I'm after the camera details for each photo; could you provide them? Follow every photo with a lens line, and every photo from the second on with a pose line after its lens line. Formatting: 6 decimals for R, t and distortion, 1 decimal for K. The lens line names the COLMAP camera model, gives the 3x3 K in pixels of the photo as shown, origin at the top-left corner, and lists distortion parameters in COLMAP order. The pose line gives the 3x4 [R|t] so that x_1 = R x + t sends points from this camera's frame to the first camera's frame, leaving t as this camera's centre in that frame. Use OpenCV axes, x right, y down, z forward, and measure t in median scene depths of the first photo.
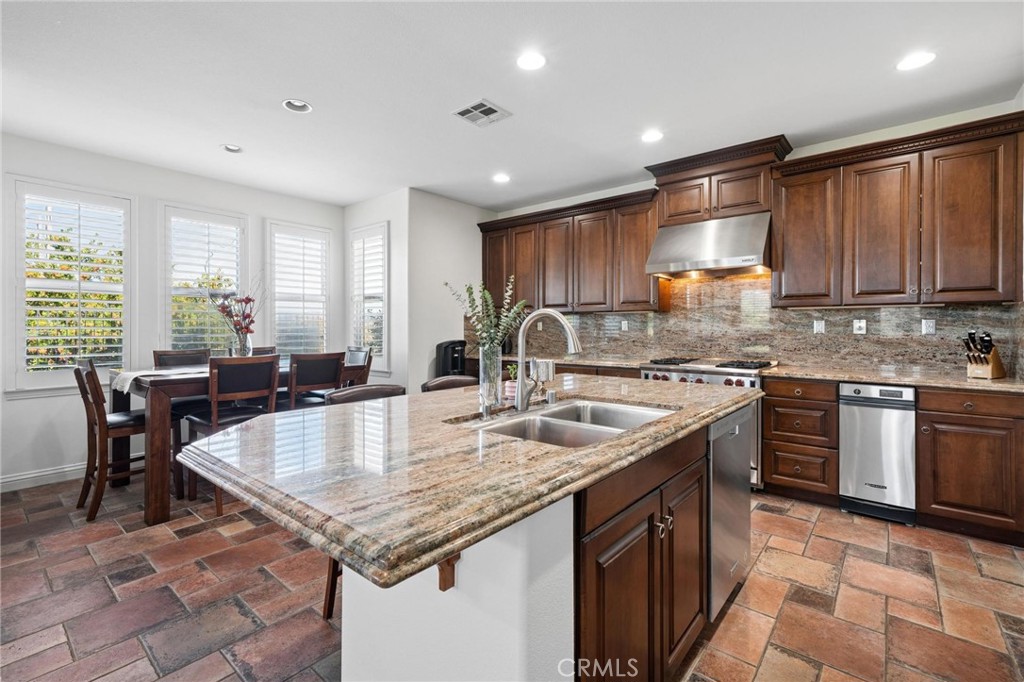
lens RADIAL K [[456.7, 0, 509.9], [0, 456.7, 328.6], [0, 0, 1]] dist [-0.000147, 0.006406]
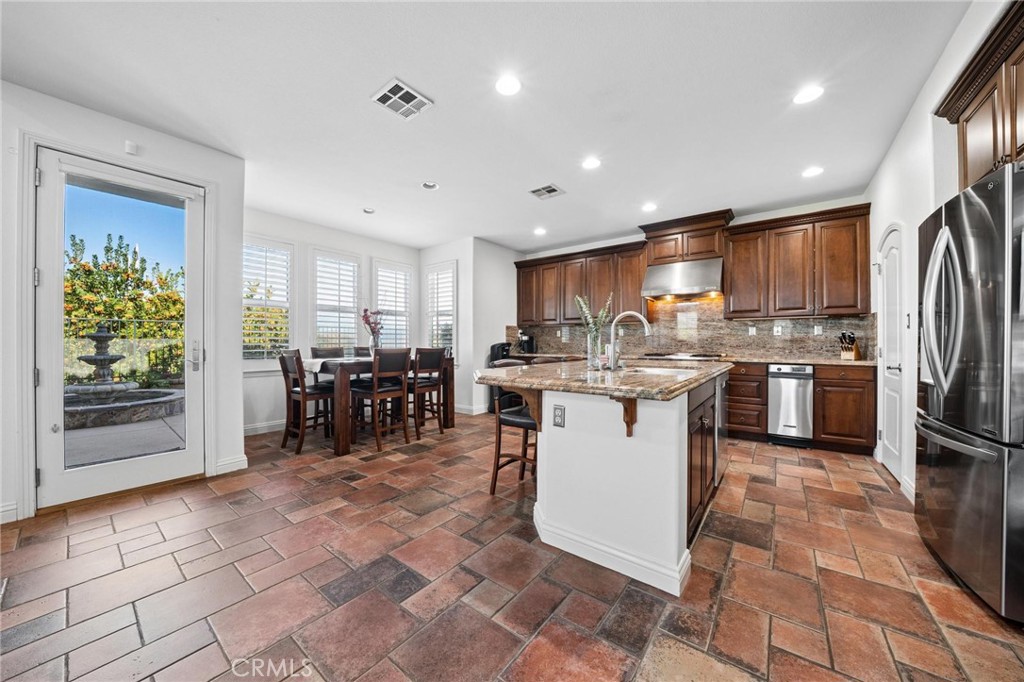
lens RADIAL K [[355.5, 0, 505.7], [0, 355.5, 343.3], [0, 0, 1]] dist [-0.023635, 0.000153]
pose [[0.999259, 0.000128, 0.038482, -0.230344], [-0.000100, 1.000000, -0.000743, 0.041732], [-0.038482, 0.000739, 0.999259, -0.182488]]
